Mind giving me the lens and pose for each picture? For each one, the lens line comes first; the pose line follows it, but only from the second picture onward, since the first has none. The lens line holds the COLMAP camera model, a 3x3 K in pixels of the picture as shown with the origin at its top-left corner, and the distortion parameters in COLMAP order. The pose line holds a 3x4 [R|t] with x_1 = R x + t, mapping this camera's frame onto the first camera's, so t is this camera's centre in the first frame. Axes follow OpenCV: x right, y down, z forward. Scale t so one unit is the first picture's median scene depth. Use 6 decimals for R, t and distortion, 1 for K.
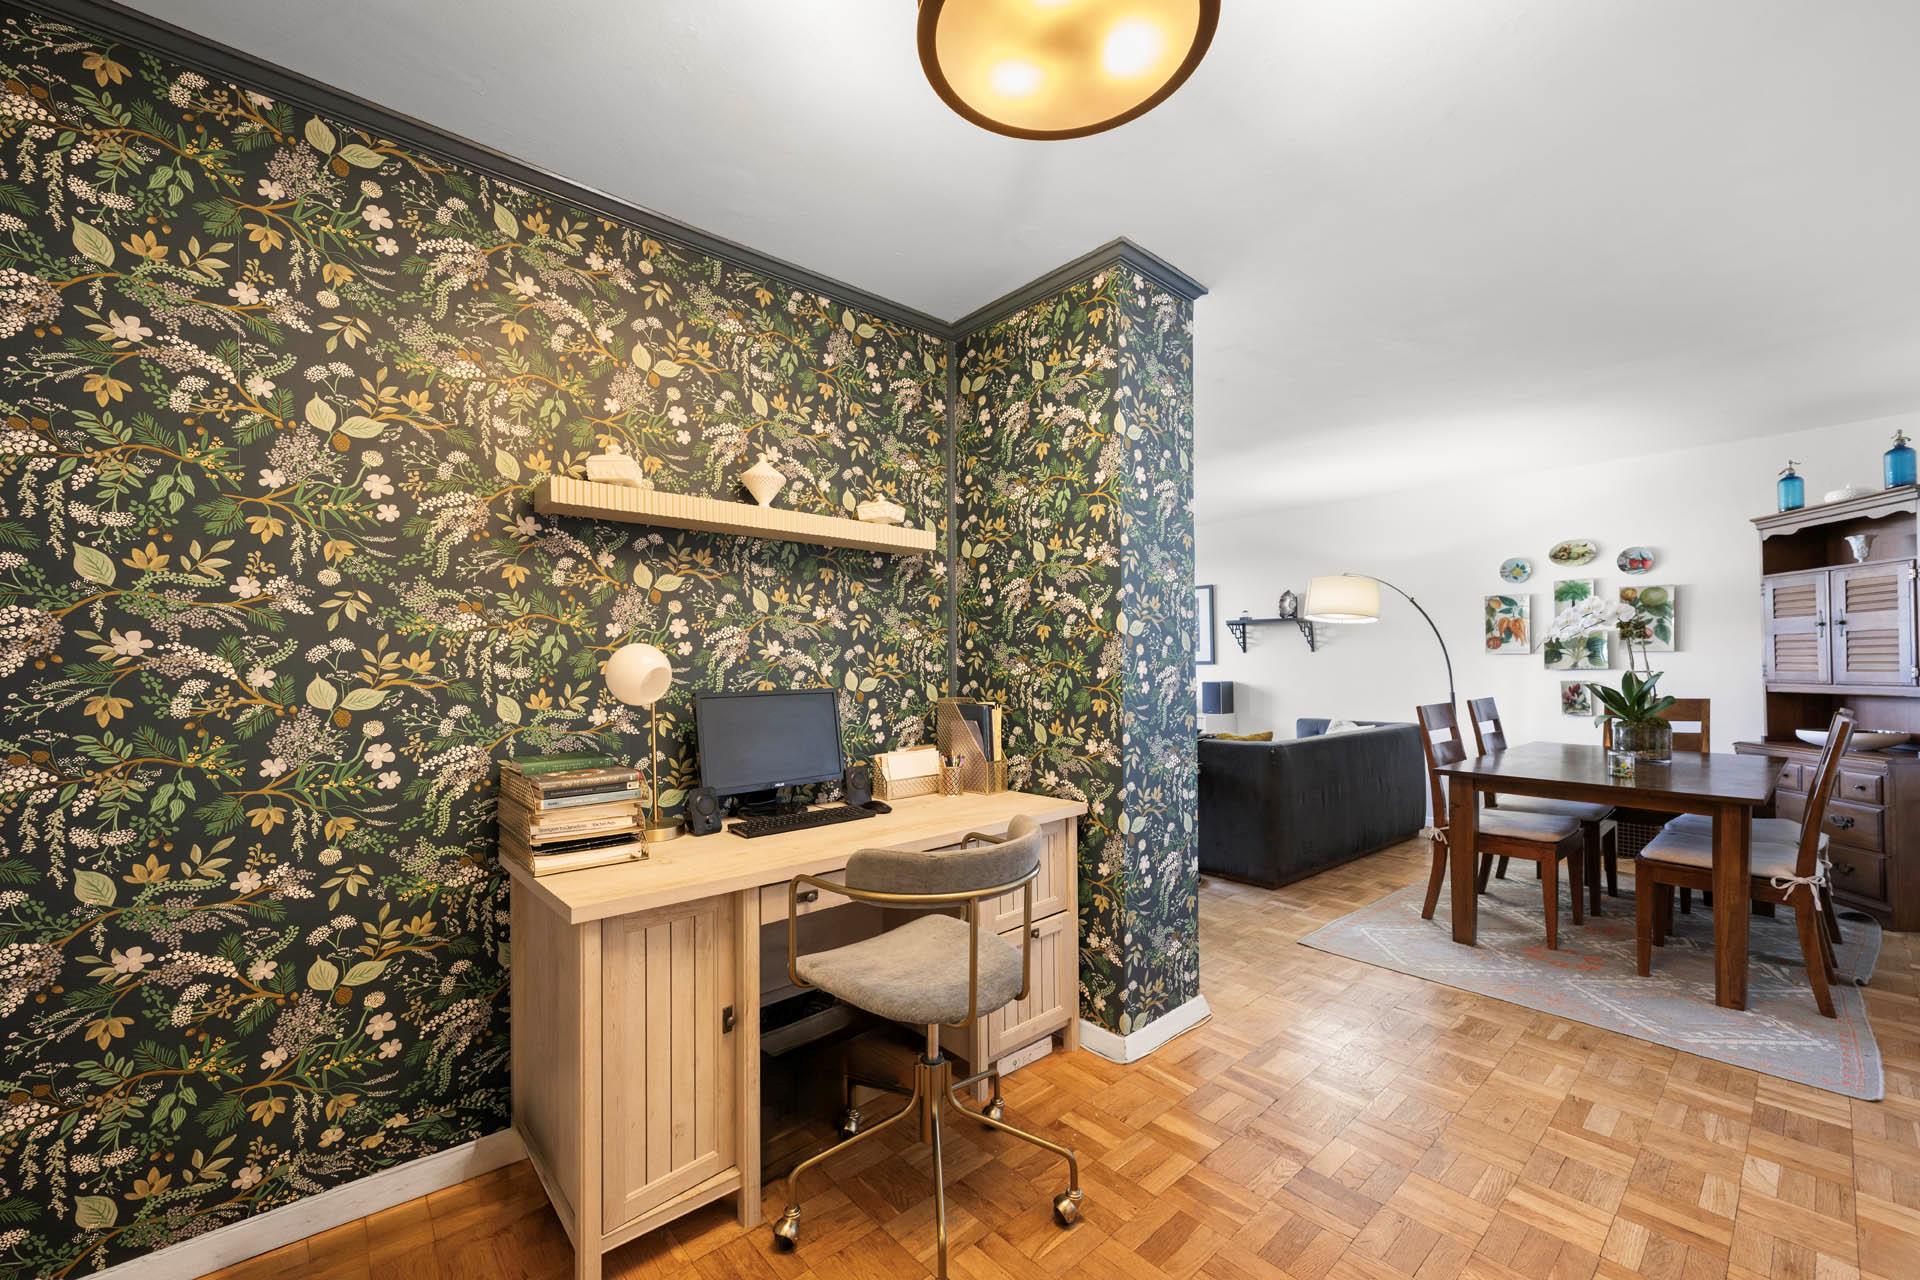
lens RADIAL K [[766.3, 0, 963.0], [0, 766.3, 650.5], [0, 0, 1]] dist [-0.001474, 0.000204]
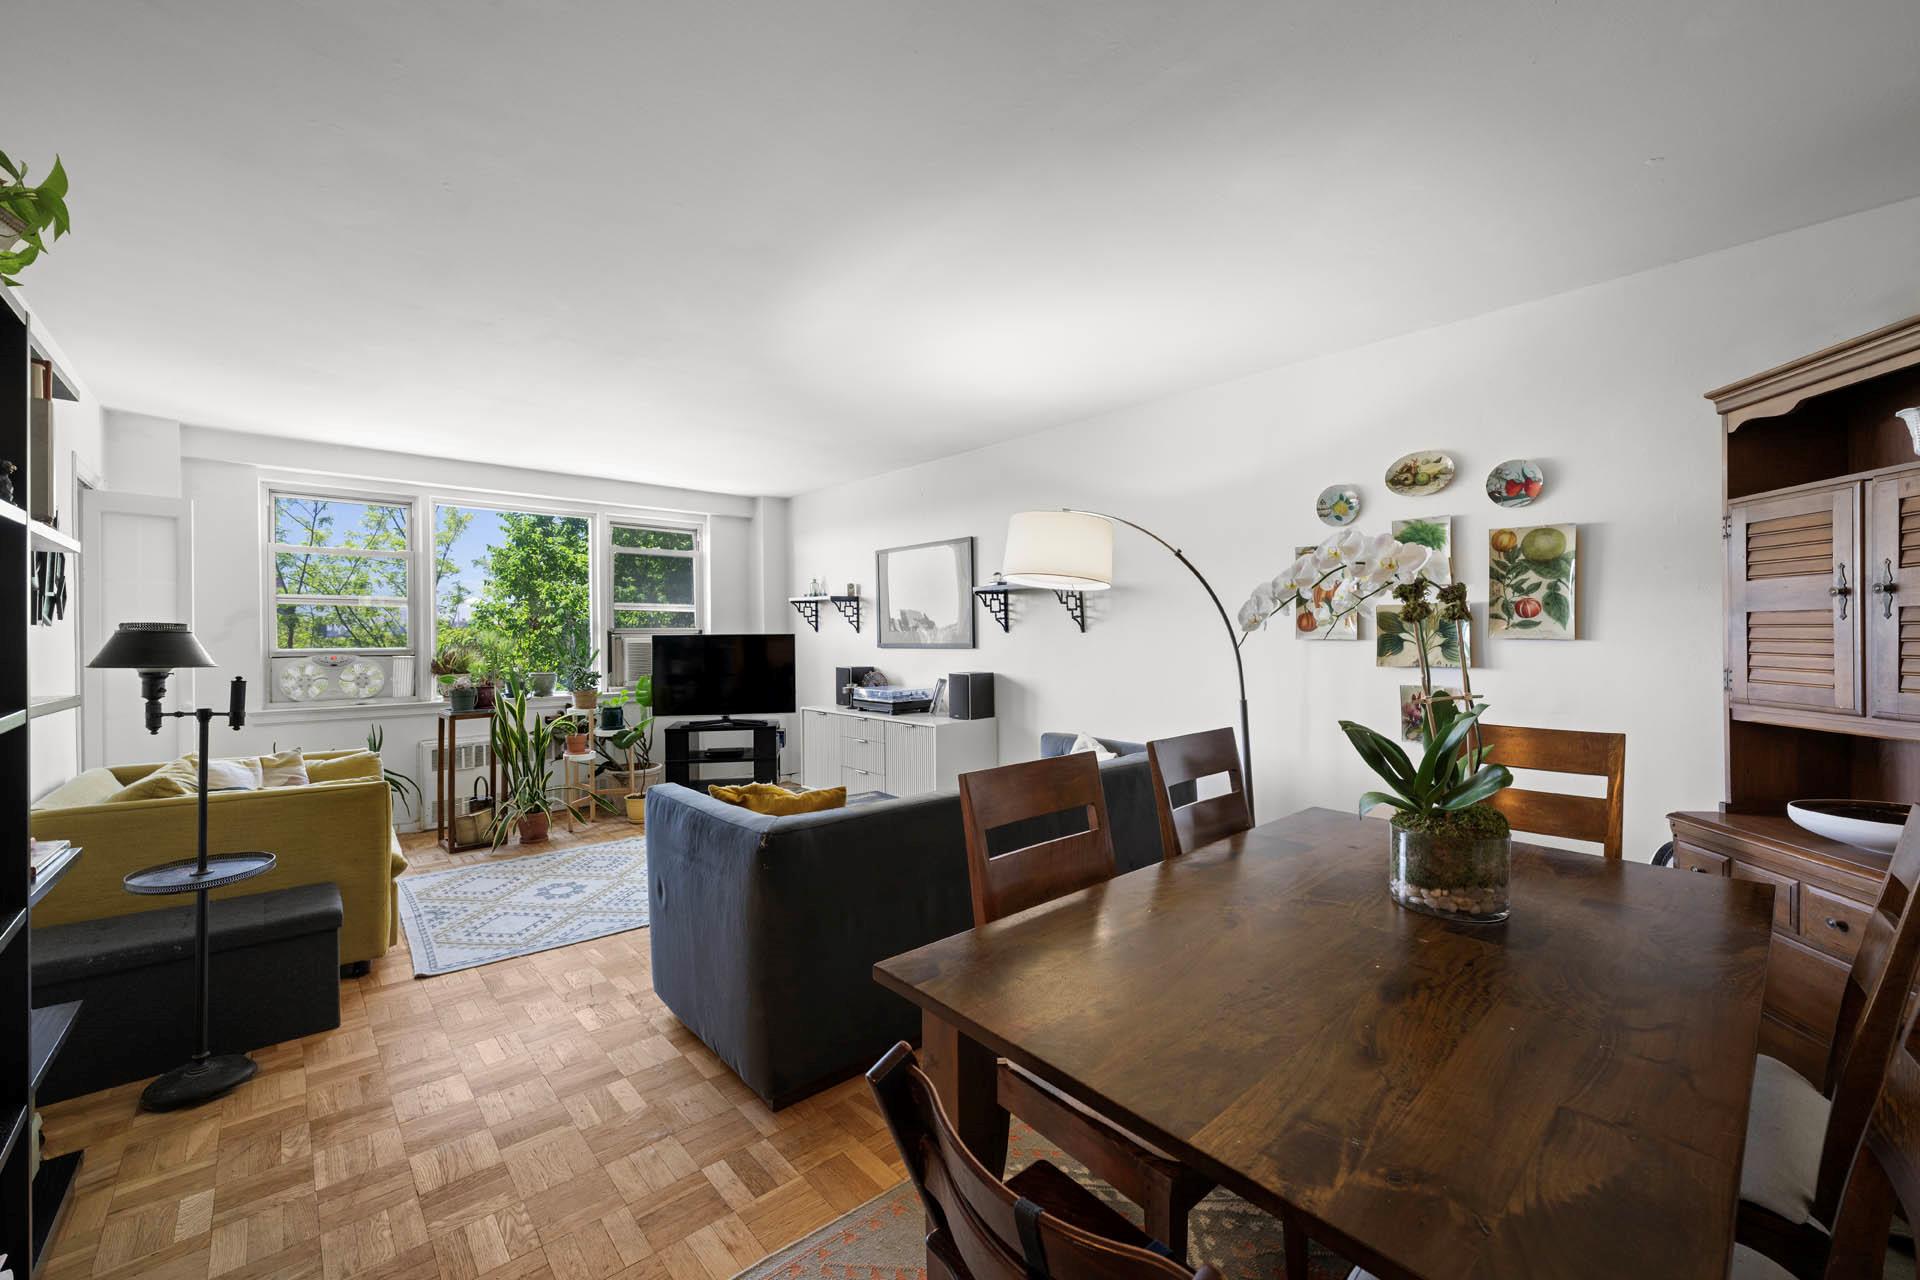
lens RADIAL K [[766.3, 0, 956.5], [0, 766.3, 633.3], [0, 0, 1]] dist [-0.001474, 0.000204]
pose [[0.999869, -0.000351, 0.016207, 0.456541], [0.000056, 0.999835, 0.018168, -0.013882], [-0.016211, -0.018165, 0.999704, 0.433468]]
